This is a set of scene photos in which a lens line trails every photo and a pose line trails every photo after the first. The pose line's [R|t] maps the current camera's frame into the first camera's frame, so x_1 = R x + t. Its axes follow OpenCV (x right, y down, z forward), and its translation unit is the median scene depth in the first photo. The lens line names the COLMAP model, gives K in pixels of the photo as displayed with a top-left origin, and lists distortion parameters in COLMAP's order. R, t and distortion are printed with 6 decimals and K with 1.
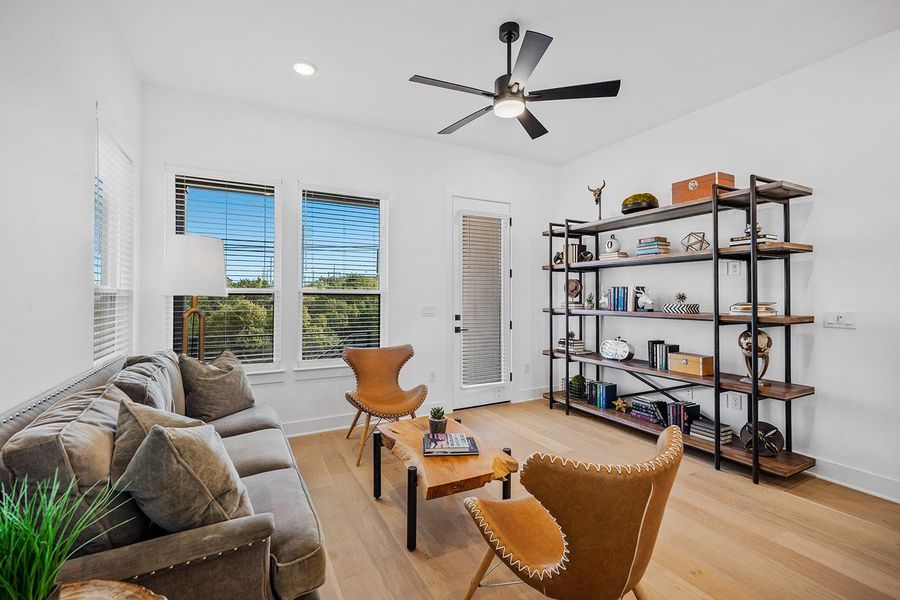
lens RADIAL K [[375.9, 0, 450.0], [0, 375.9, 300.0], [0, 0, 1]] dist [0.001071, -0.000104]
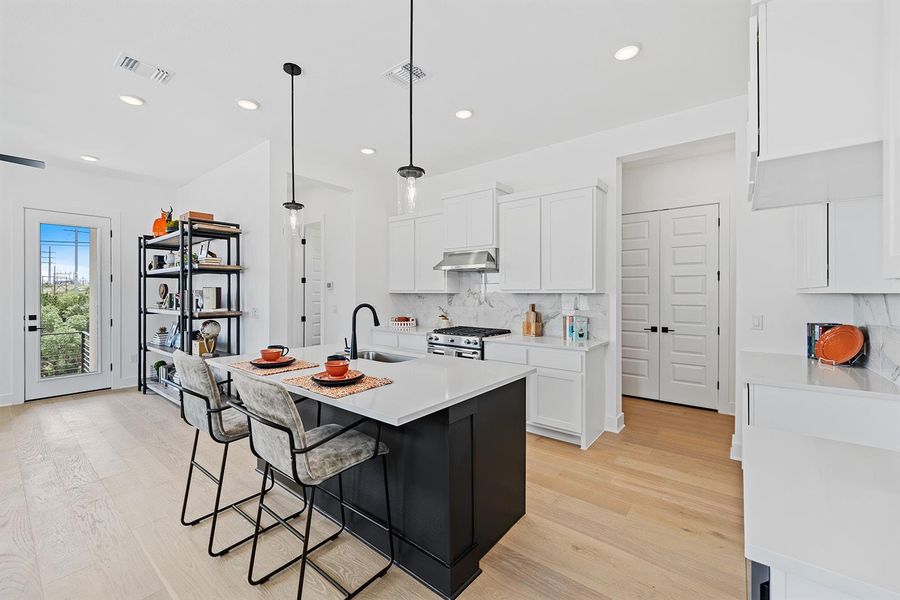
lens RADIAL K [[354.6, 0, 445.6], [0, 354.6, 299.7], [0, 0, 1]] dist [0.000923, -0.000206]
pose [[0.920045, 0.001311, 0.391811, 1.069052], [-0.000410, 0.999997, -0.002384, -0.004650], [-0.391813, 0.002032, 0.920043, -0.637193]]
